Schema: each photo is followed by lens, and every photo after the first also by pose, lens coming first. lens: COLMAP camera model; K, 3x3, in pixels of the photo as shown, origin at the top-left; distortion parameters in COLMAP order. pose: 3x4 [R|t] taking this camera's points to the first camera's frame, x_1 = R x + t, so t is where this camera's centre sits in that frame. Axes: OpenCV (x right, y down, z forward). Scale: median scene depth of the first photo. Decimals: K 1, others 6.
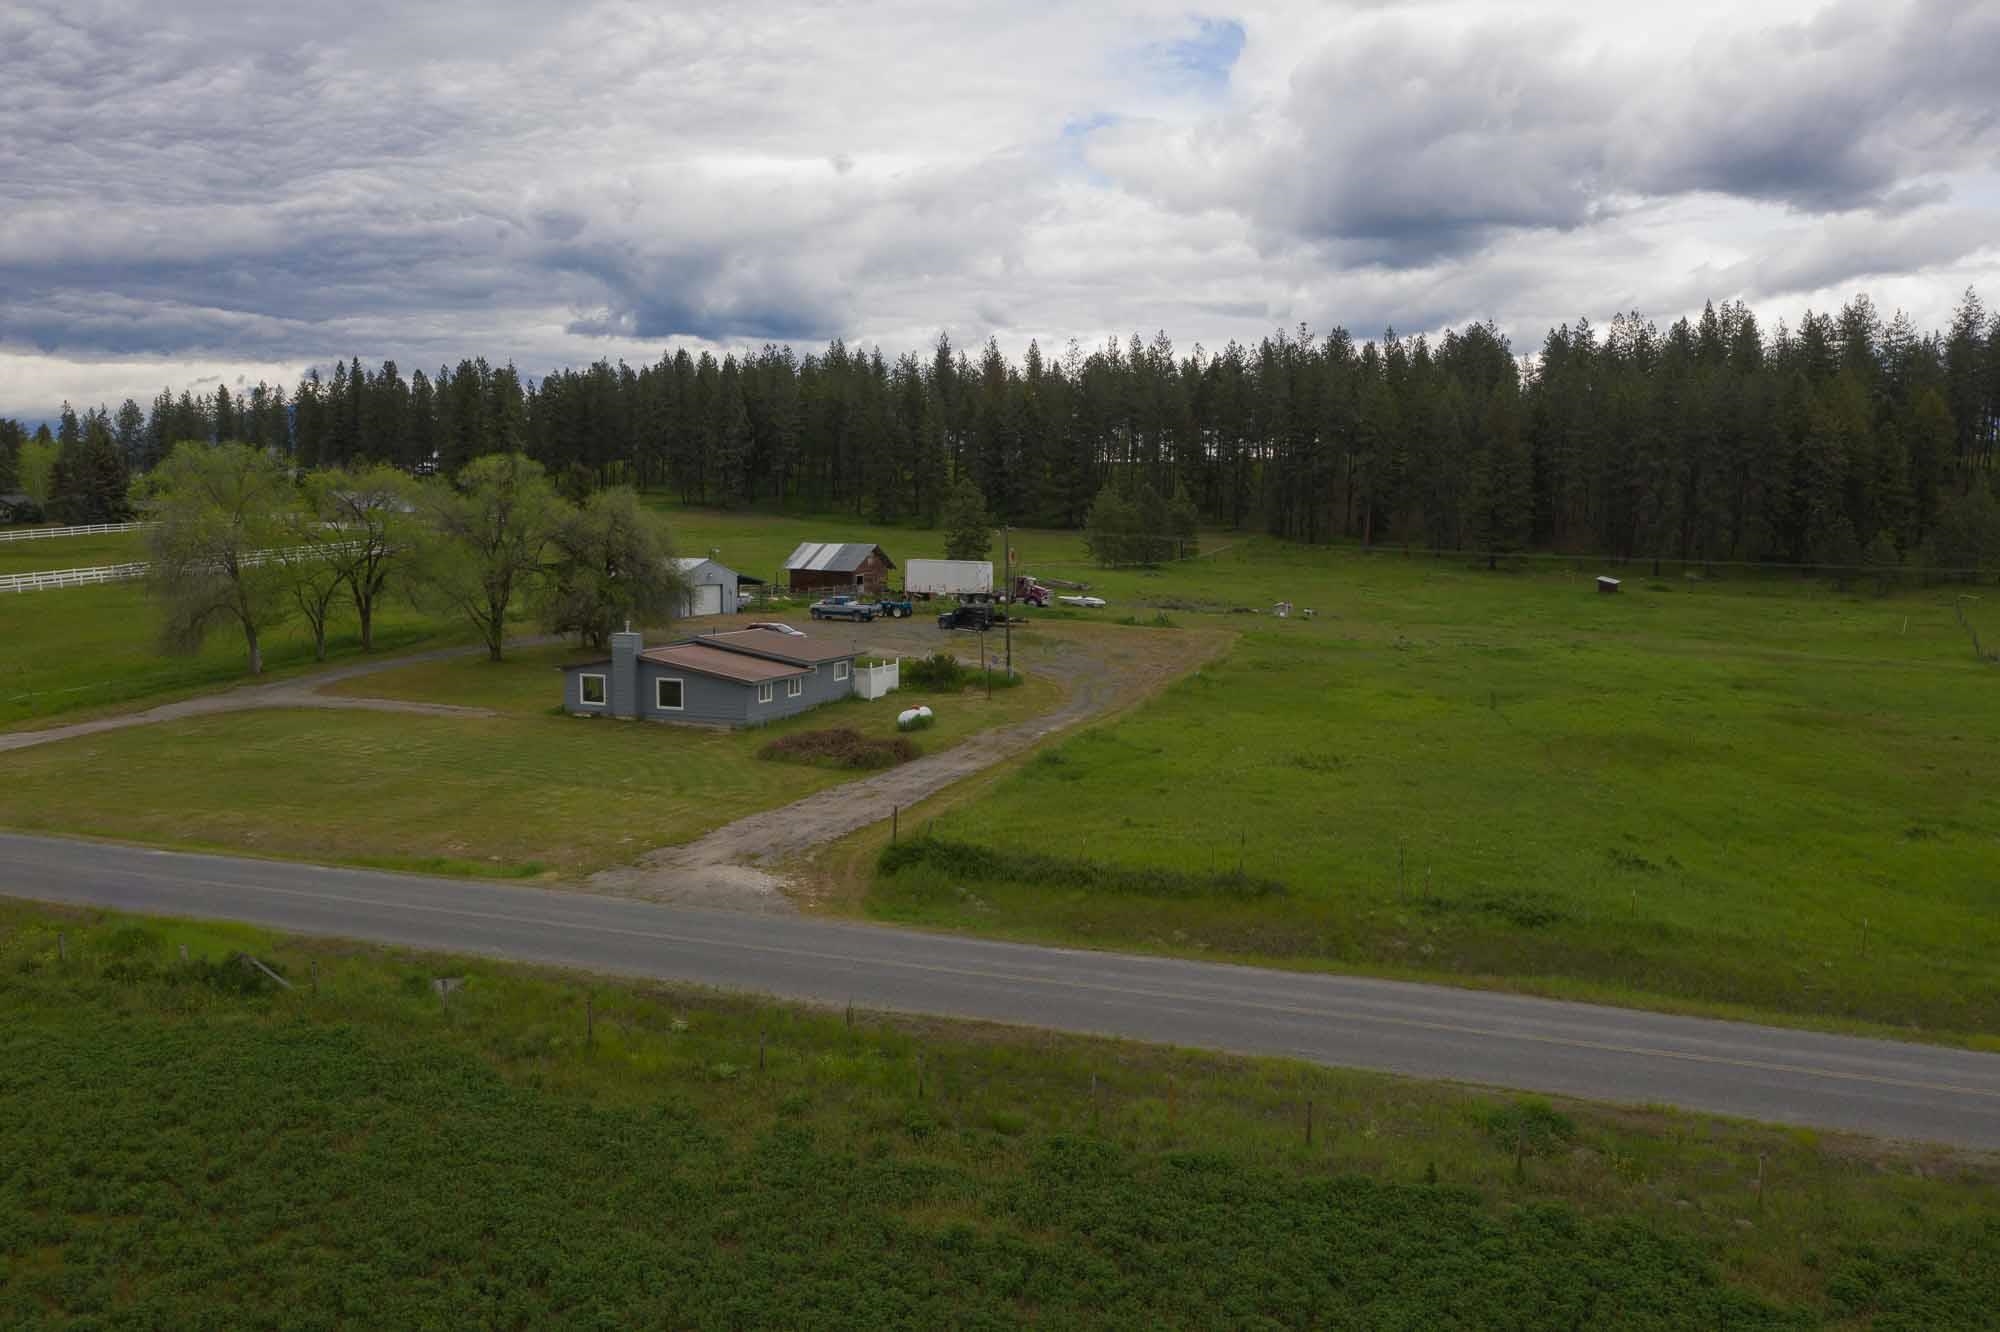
lens RADIAL K [[1590.0, 0, 999.1], [0, 1590.0, 644.5], [0, 0, 1]] dist [-0.007552, 0.001261]
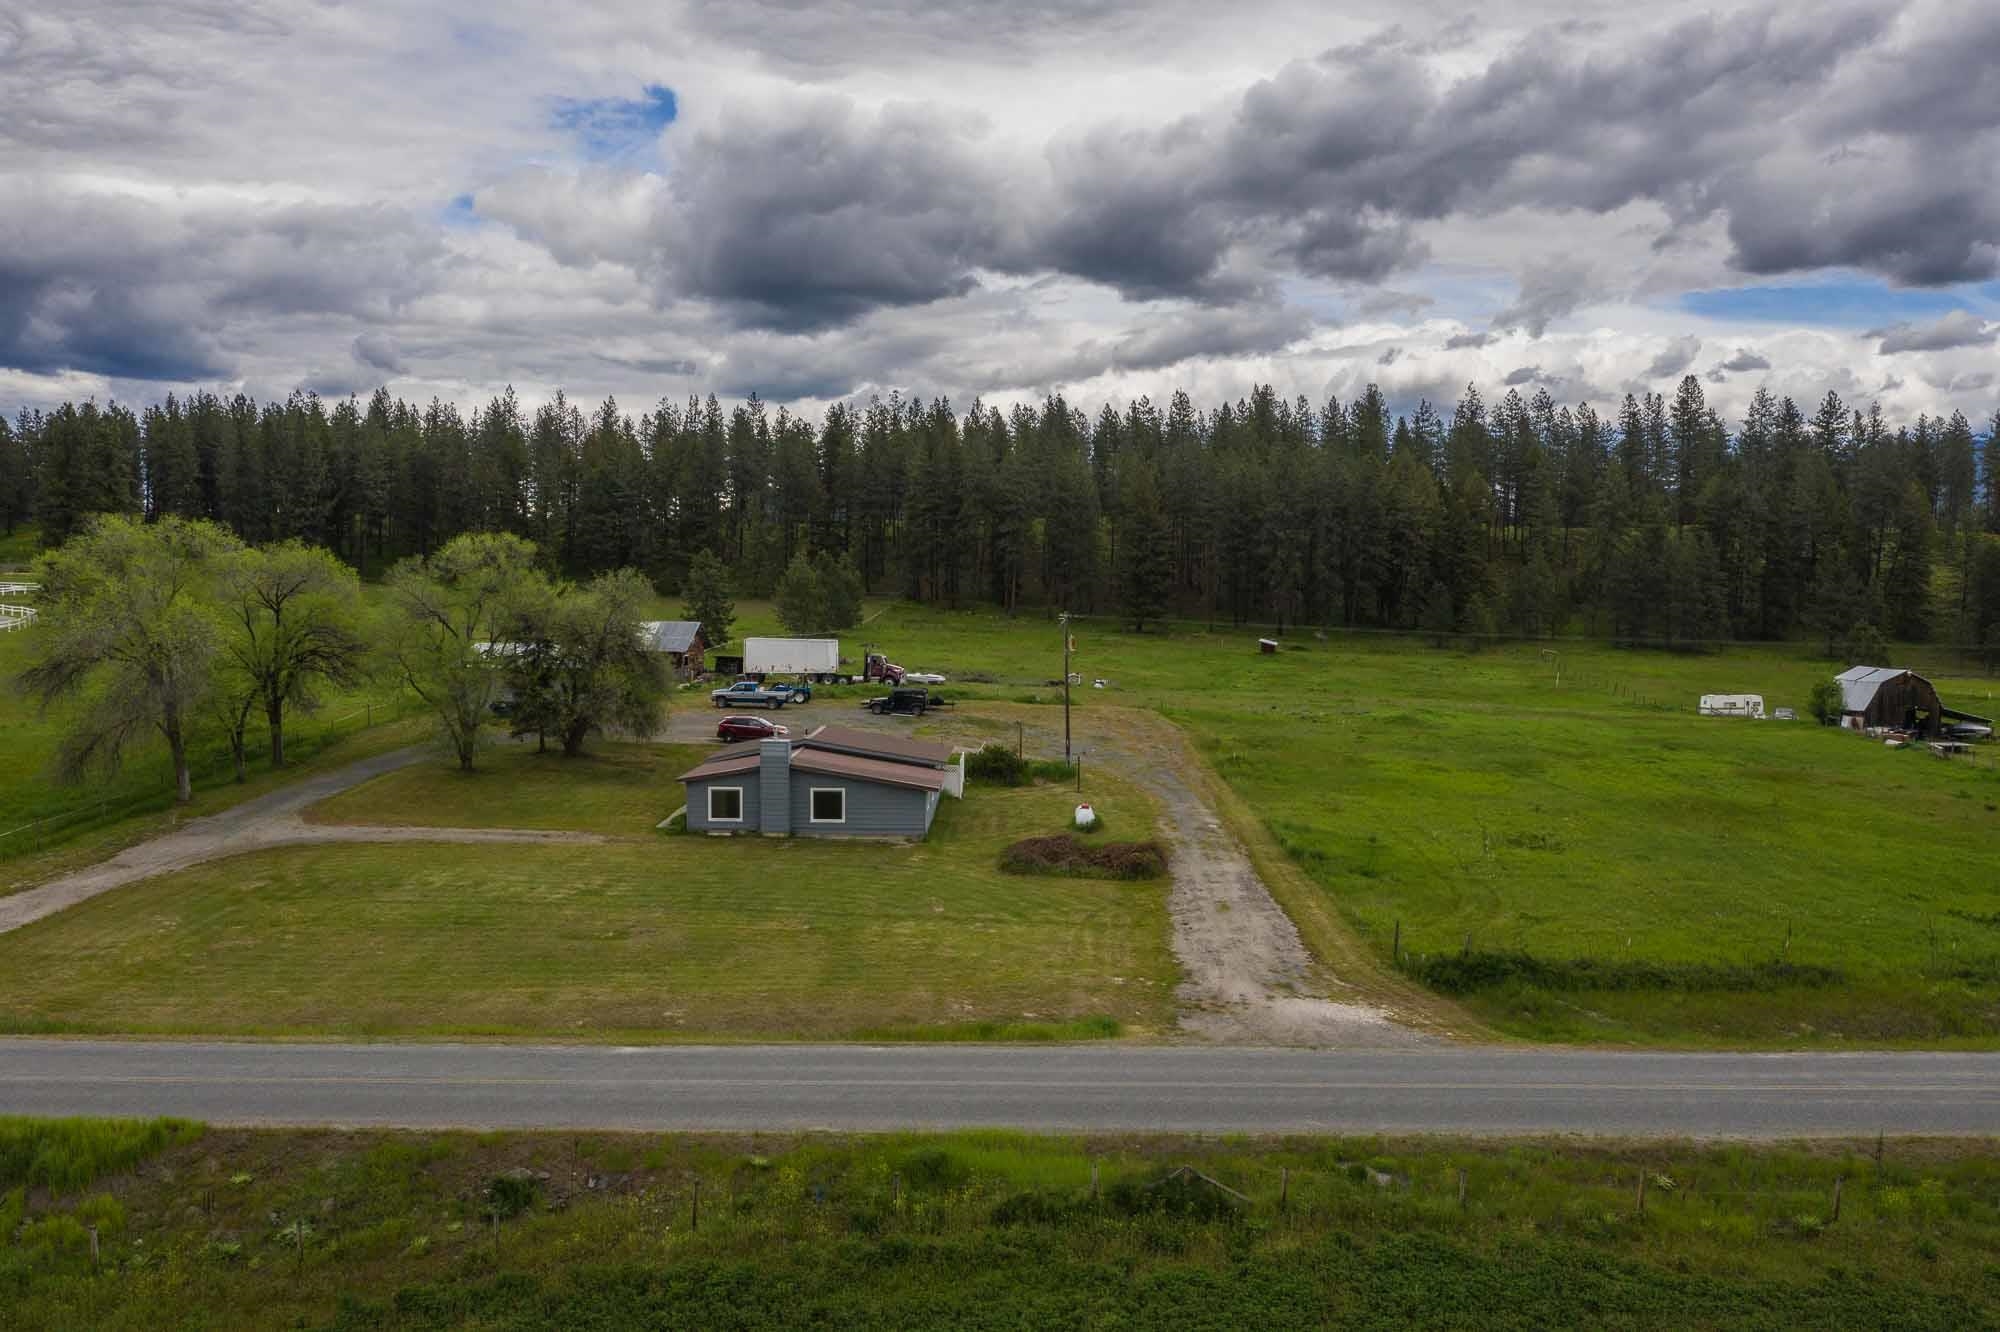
lens RADIAL K [[1590.0, 0, 999.1], [0, 1590.0, 644.5], [0, 0, 1]] dist [-0.007552, 0.001261]
pose [[0.936834, -0.016852, 0.349369, -0.150330], [0.029015, 0.999140, -0.029610, -0.010738], [-0.348570, 0.037877, 0.936517, 0.040693]]
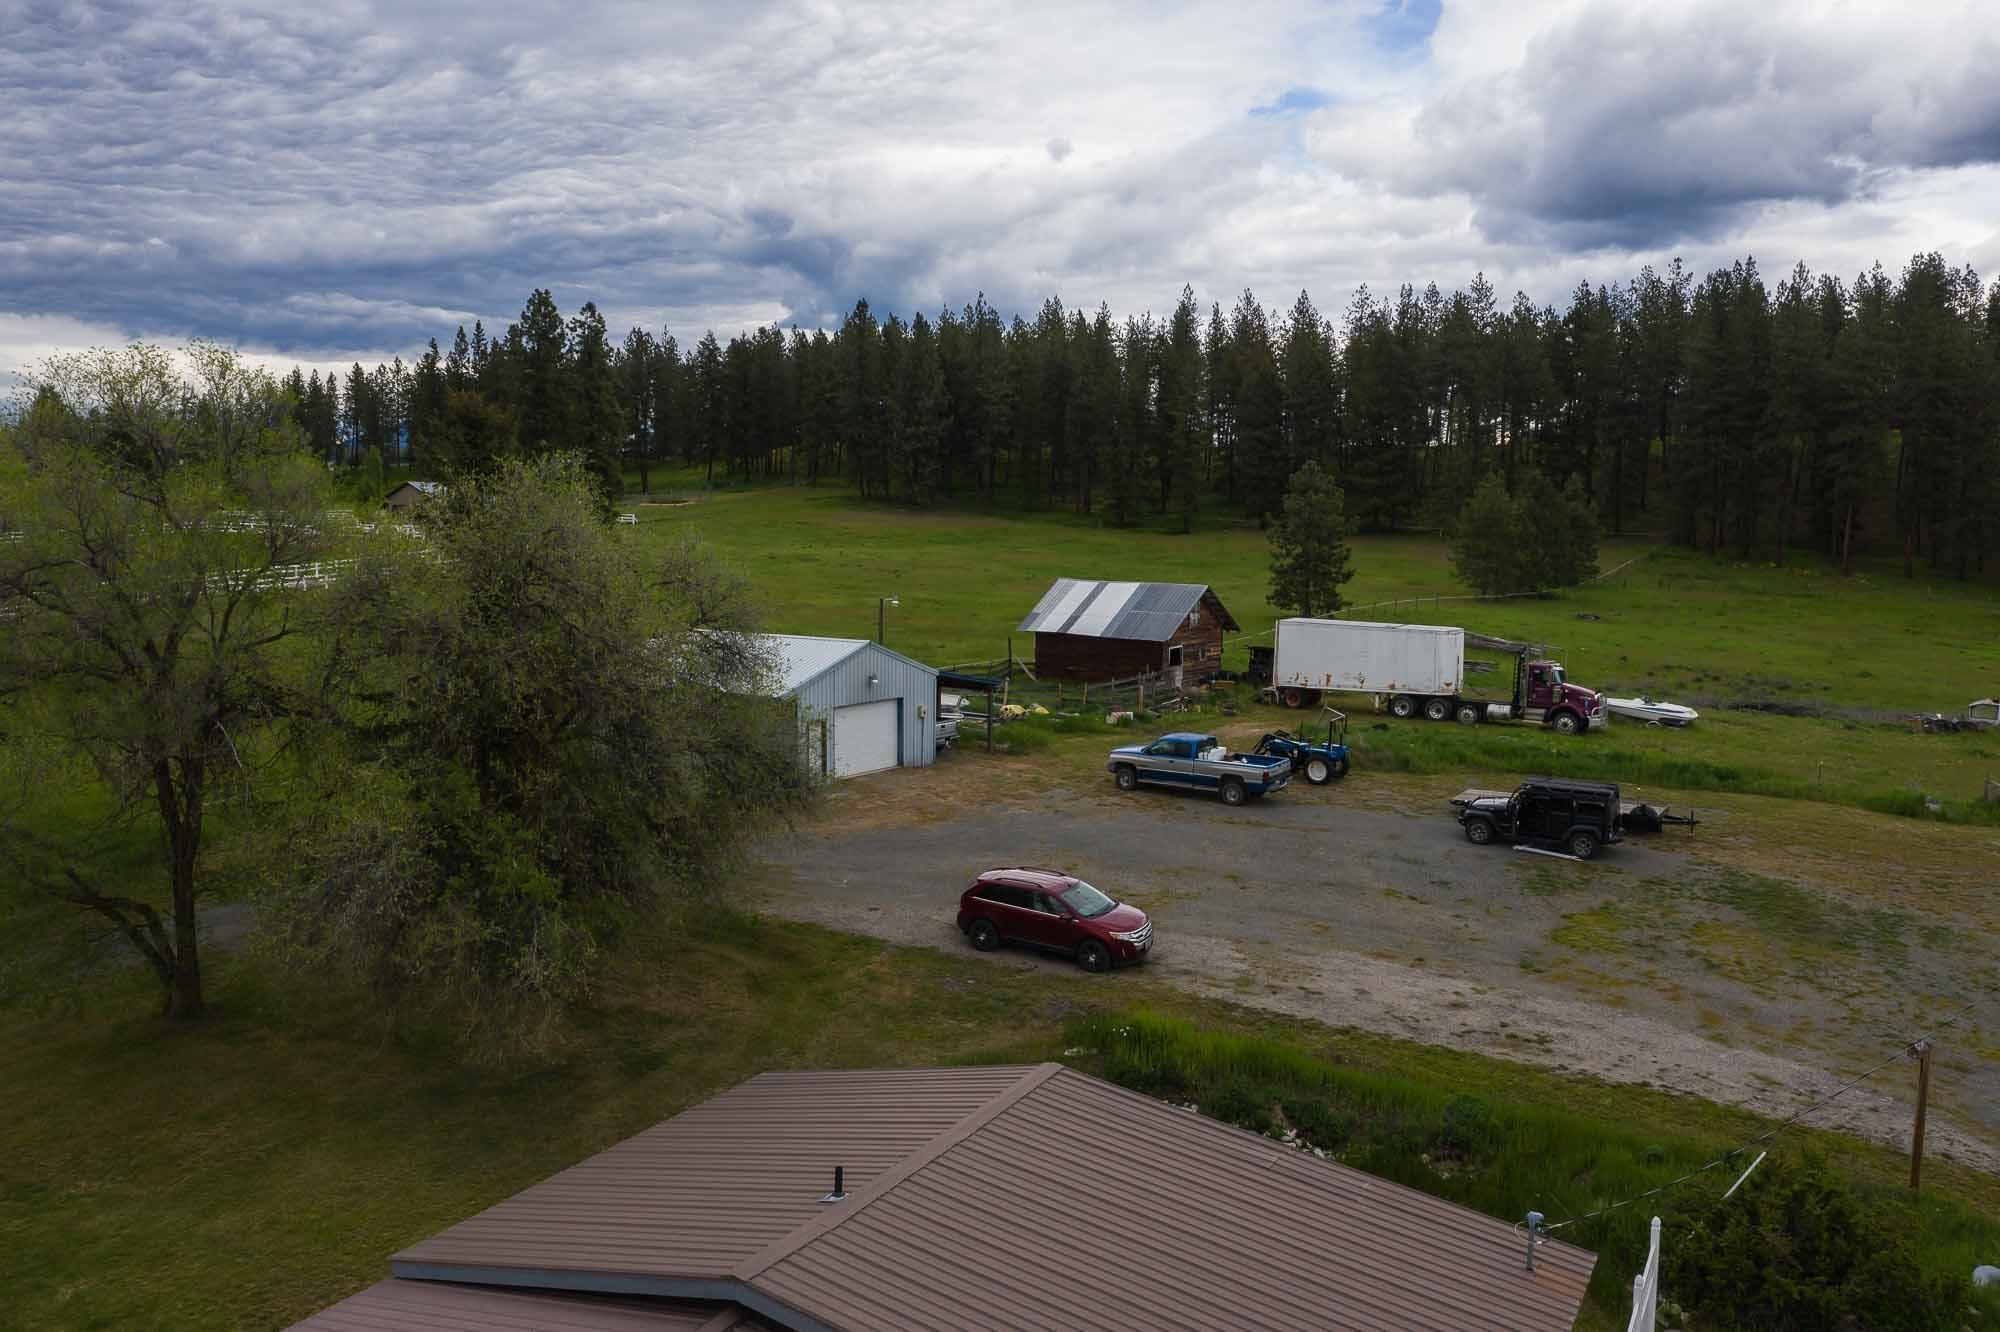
lens RADIAL K [[1590.0, 0, 999.1], [0, 1590.0, 644.5], [0, 0, 1]] dist [-0.007552, 0.001261]
pose [[0.993005, 0.011946, -0.117463, -0.052347], [-0.011402, 0.999921, 0.005301, -0.029049], [0.117517, -0.003924, 0.993063, 0.308466]]
